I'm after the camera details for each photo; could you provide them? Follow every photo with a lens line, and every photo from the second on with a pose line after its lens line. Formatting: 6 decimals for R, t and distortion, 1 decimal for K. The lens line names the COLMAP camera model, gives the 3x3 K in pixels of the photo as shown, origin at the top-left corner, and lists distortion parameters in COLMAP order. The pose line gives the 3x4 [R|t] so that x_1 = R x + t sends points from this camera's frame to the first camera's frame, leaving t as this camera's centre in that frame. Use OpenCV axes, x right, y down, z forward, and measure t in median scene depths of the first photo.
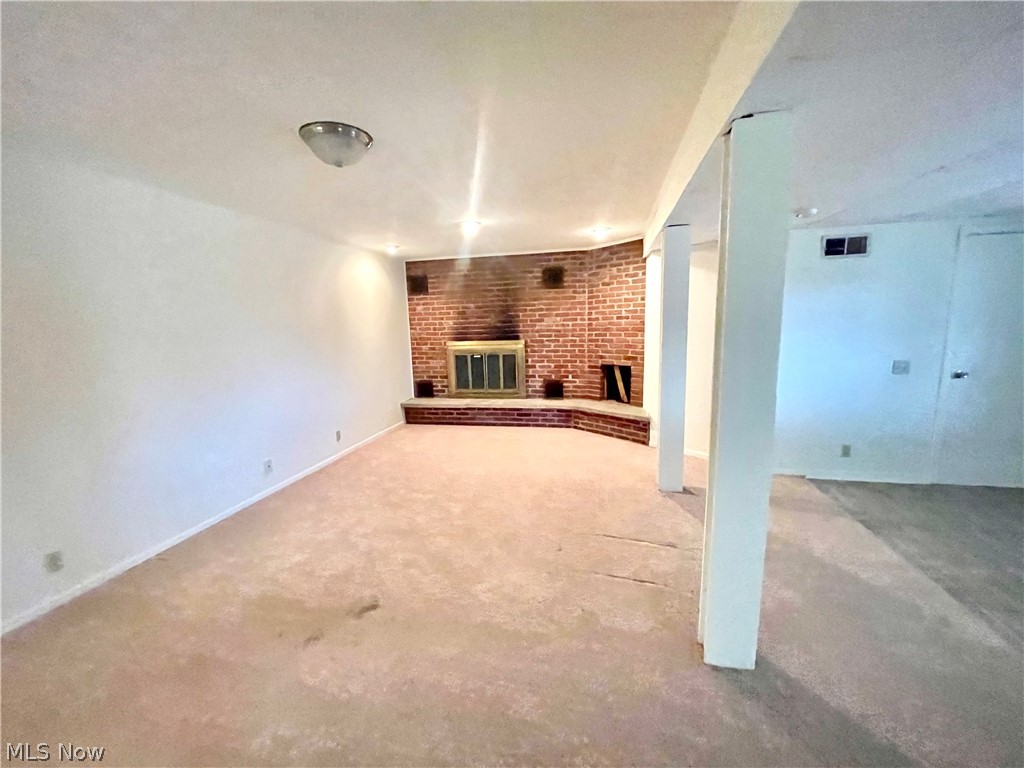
lens RADIAL K [[411.3, 0, 510.8], [0, 411.3, 384.9], [0, 0, 1]] dist [0.000044, -0.000224]
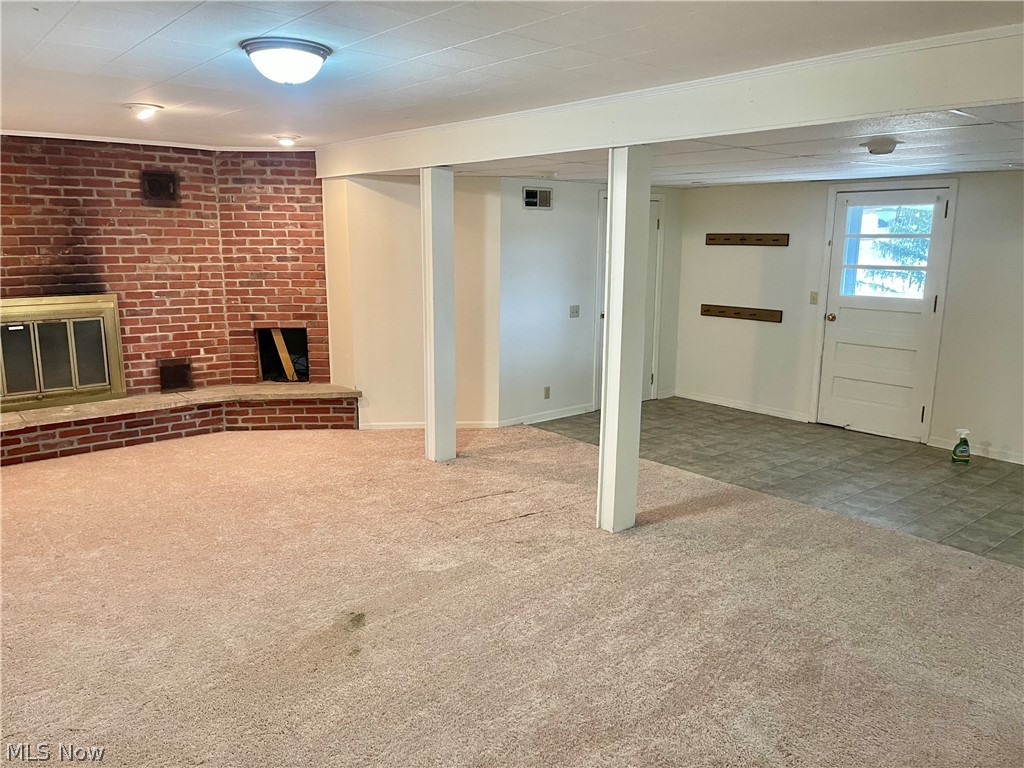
lens RADIAL K [[783.7, 0, 513.1], [0, 783.7, 385.5], [0, 0, 1]] dist [0.063092, -0.003138]
pose [[0.597925, -0.117553, 0.792885, -0.547376], [0.103681, 0.992220, 0.068919, -0.002765], [-0.794818, 0.040999, 0.605462, -0.098044]]
